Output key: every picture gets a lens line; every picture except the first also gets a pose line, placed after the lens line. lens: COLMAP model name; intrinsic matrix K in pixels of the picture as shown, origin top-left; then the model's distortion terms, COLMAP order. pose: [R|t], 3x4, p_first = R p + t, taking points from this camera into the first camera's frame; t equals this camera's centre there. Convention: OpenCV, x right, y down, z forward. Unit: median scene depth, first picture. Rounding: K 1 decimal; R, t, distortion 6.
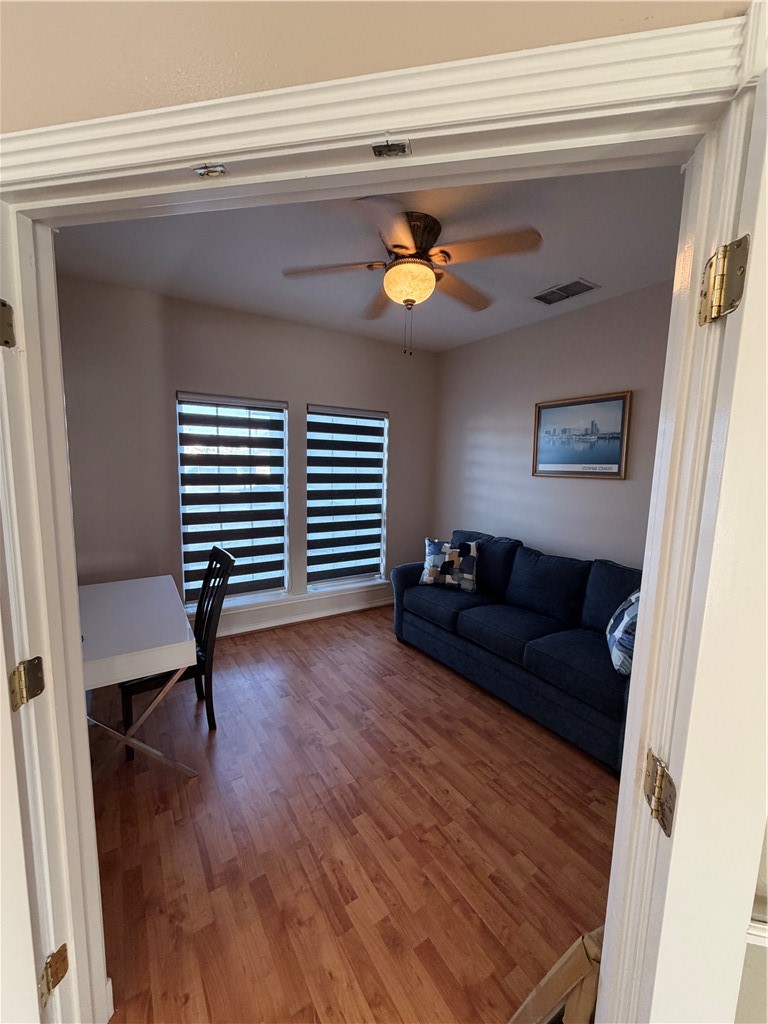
lens RADIAL K [[408.8, 0, 383.9], [0, 408.8, 511.6], [0, 0, 1]] dist [0.001056, -0.000844]
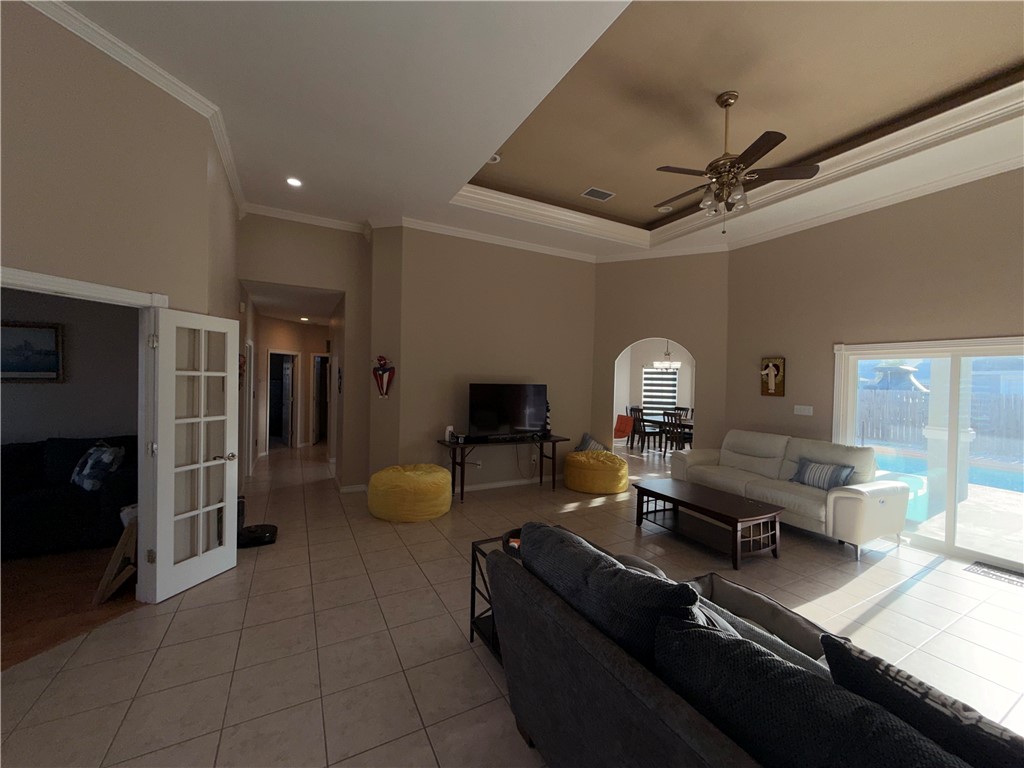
lens RADIAL K [[408.8, 0, 512.0], [0, 408.8, 383.4], [0, 0, 1]] dist [0.001056, -0.000844]
pose [[0.081597, -0.036447, 0.995999, -0.749267], [0.108396, 0.993728, 0.027483, 0.060092], [-0.990753, 0.105719, 0.085036, -0.732225]]
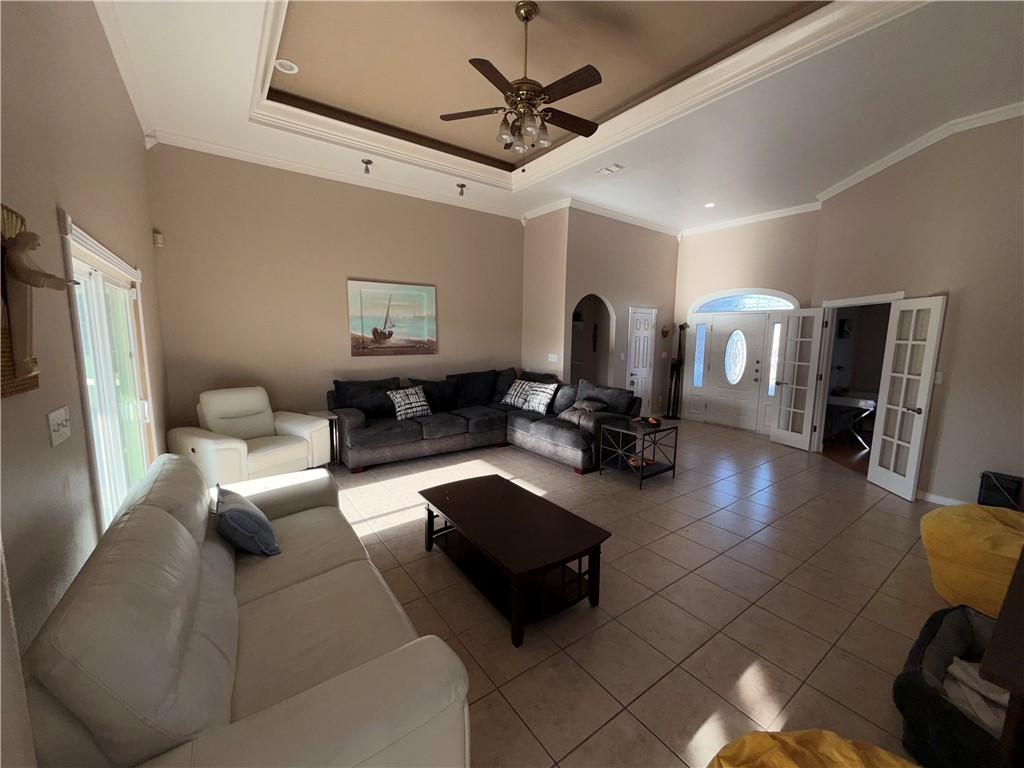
lens RADIAL K [[408.8, 0, 511.9], [0, 408.8, 386.0], [0, 0, 1]] dist [0.001056, -0.000844]
pose [[0.054302, 0.104757, -0.993014, 1.651990], [-0.134643, 0.986167, 0.096672, 0.177891], [0.989405, 0.128453, 0.067655, -1.314986]]
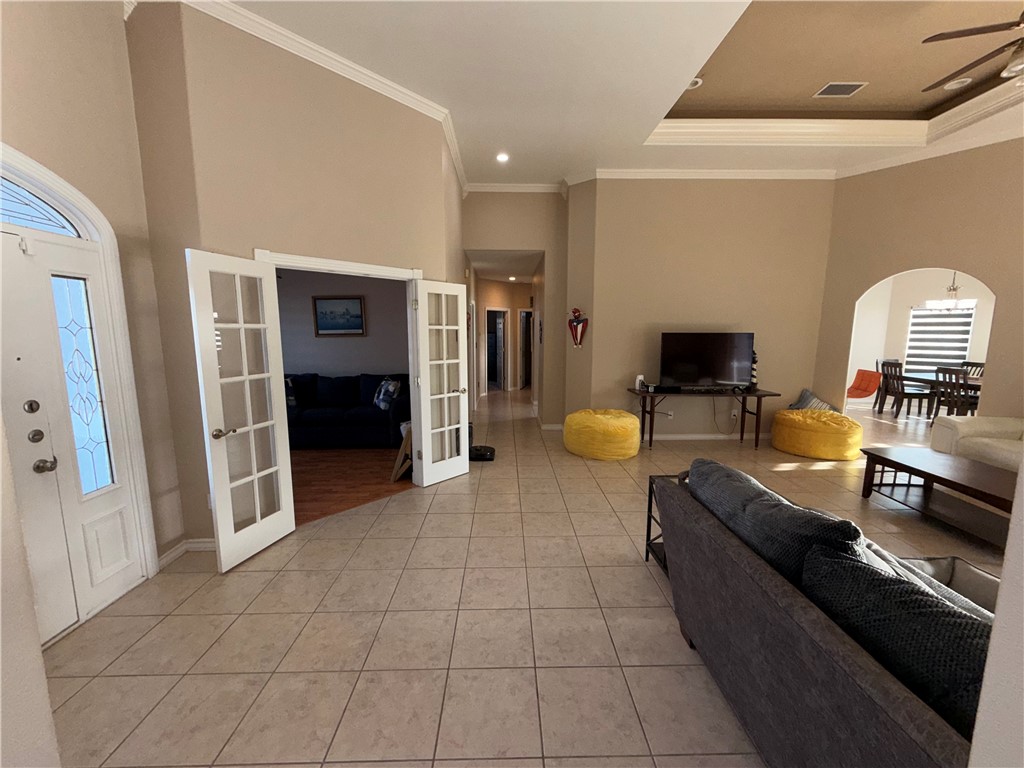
lens RADIAL K [[408.8, 0, 508.4], [0, 408.8, 385.5], [0, 0, 1]] dist [0.001056, -0.000844]
pose [[0.533976, -0.141795, 0.833525, -0.845323], [0.121687, 0.988462, 0.090196, 0.075113], [-0.836697, 0.053267, 0.545070, -0.794324]]
